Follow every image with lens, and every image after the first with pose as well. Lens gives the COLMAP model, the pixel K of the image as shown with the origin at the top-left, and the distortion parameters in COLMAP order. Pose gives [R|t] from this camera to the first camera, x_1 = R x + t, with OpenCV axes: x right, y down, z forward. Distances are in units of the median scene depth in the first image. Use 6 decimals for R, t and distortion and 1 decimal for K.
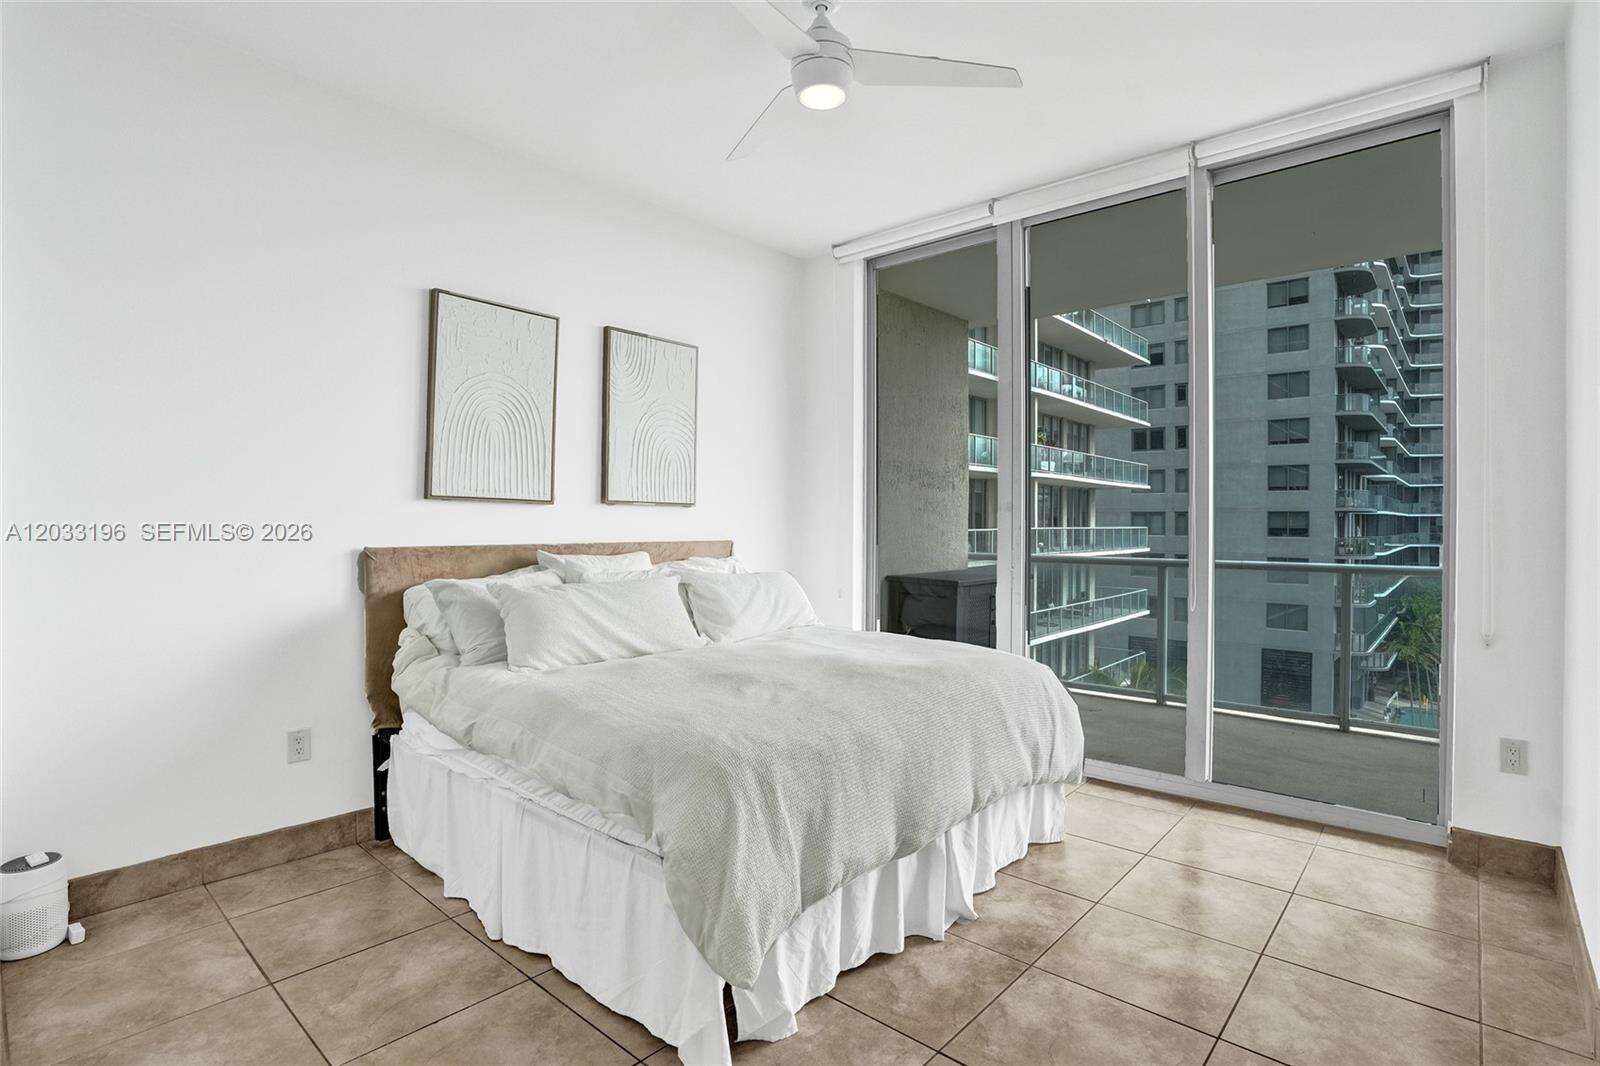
lens RADIAL K [[782.3, 0, 804.6], [0, 782.3, 524.5], [0, 0, 1]] dist [-0.069226, 0.031193]
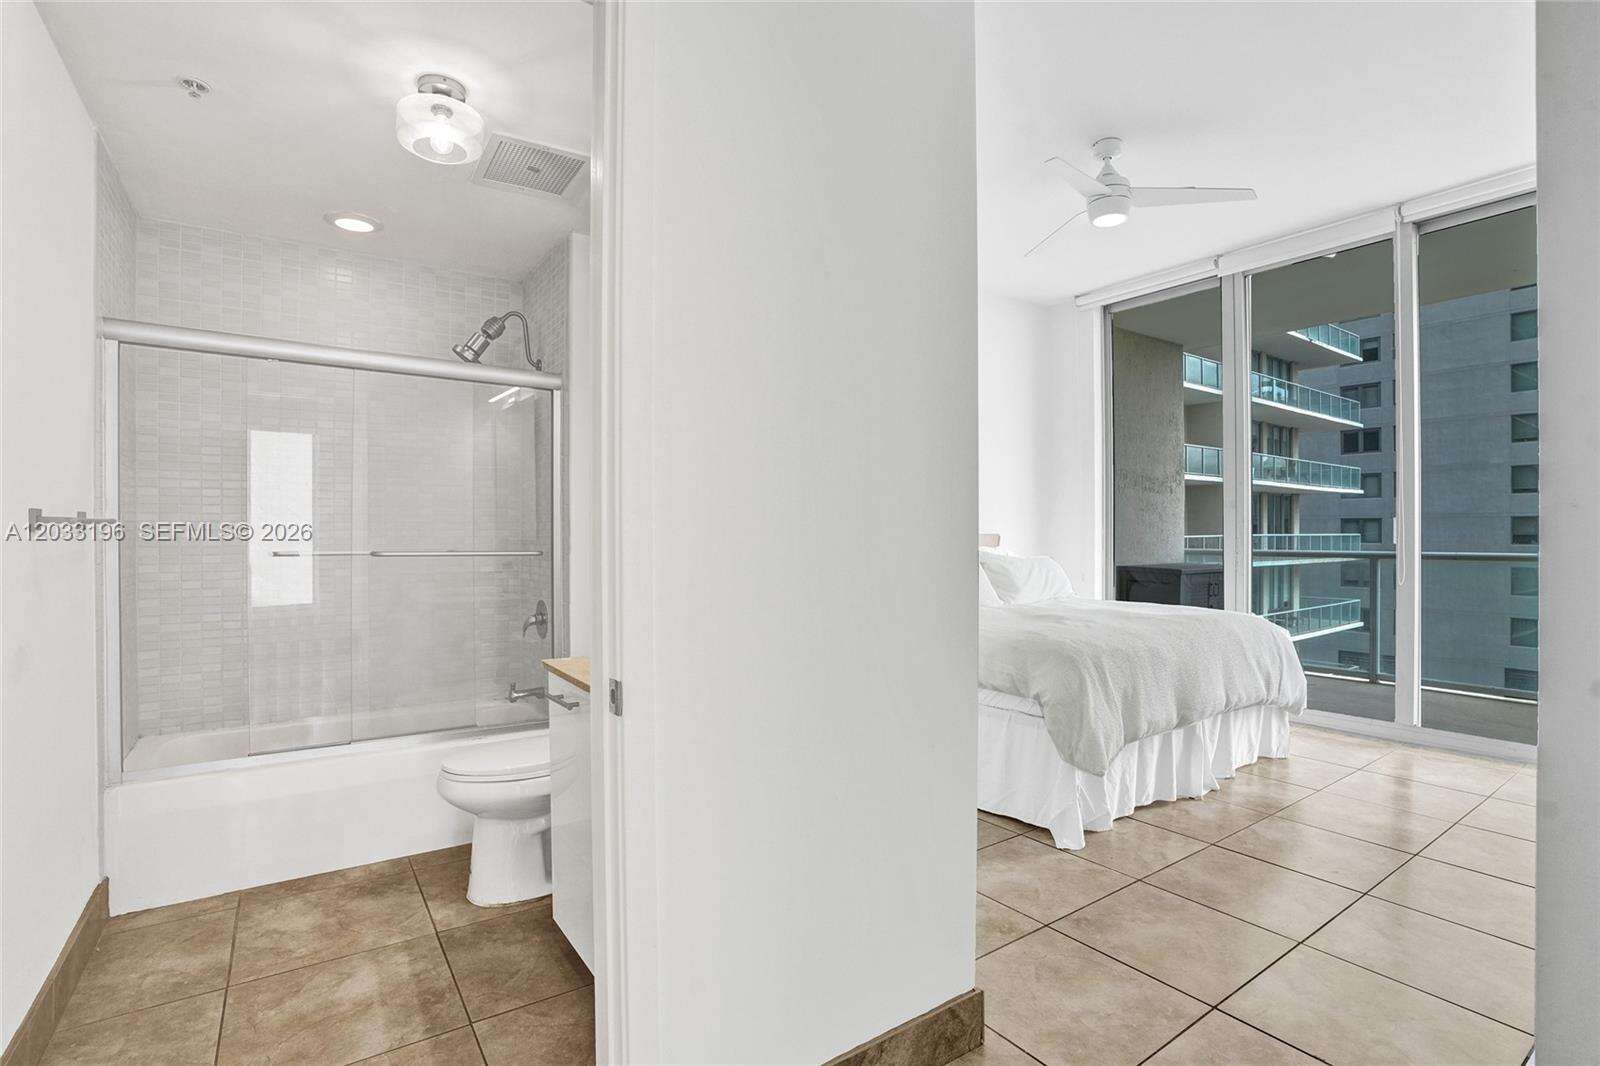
lens RADIAL K [[778.3, 0, 794.9], [0, 778.3, 535.8], [0, 0, 1]] dist [-0.066627, 0.028961]
pose [[0.974863, -0.004923, -0.222750, -0.148590], [0.004522, 0.999987, -0.002311, 0.027439], [0.222758, 0.001246, 0.974873, -0.341435]]
